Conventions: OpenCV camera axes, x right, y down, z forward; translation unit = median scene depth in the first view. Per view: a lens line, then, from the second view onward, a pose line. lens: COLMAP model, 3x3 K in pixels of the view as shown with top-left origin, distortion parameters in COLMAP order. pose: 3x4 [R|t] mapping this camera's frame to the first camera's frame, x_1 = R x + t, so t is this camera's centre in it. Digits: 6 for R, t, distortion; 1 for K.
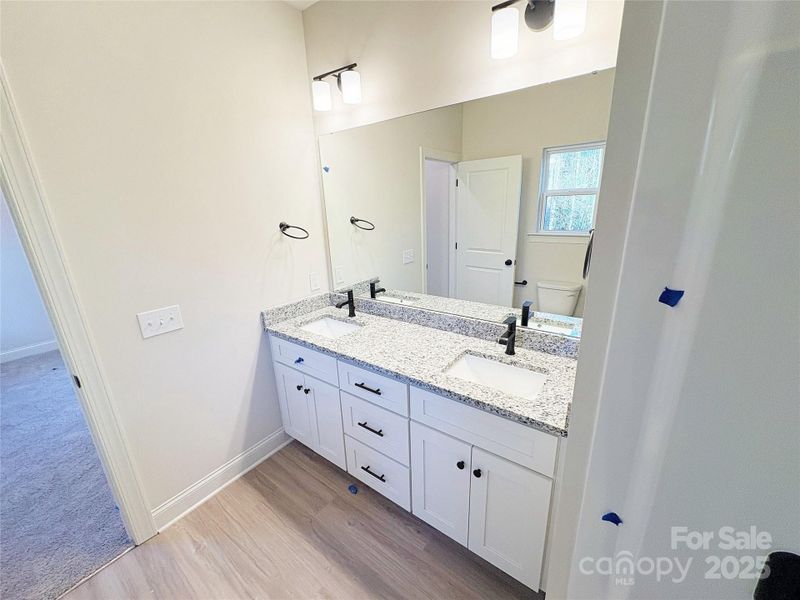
lens RADIAL K [[316.4, 0, 400.0], [0, 316.4, 300.0], [0, 0, 1]] dist [-0.000588, 0.000009]
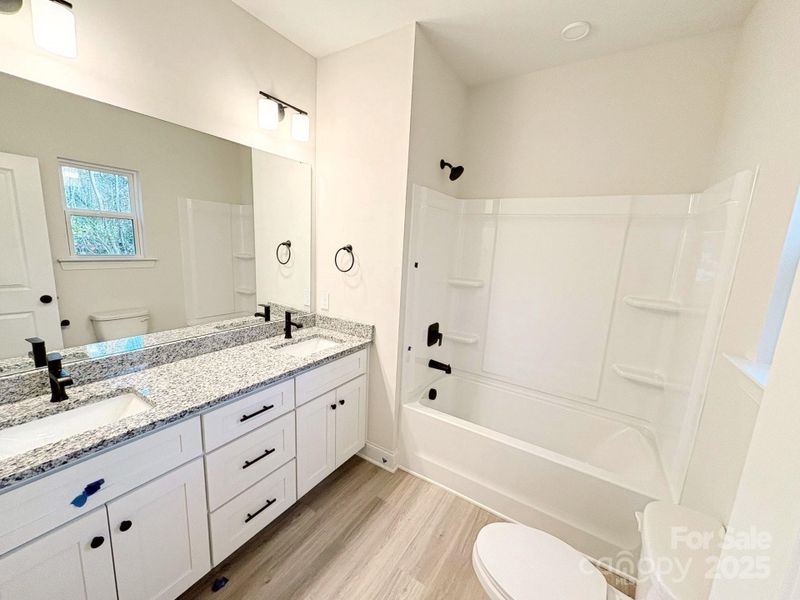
lens RADIAL K [[316.4, 0, 400.0], [0, 316.4, 300.0], [0, 0, 1]] dist [-0.000588, 0.000009]
pose [[-0.062382, -0.149302, 0.986822, -0.871791], [0.237628, 0.958092, 0.159976, -0.080140], [-0.969351, 0.244476, -0.024289, 0.454187]]
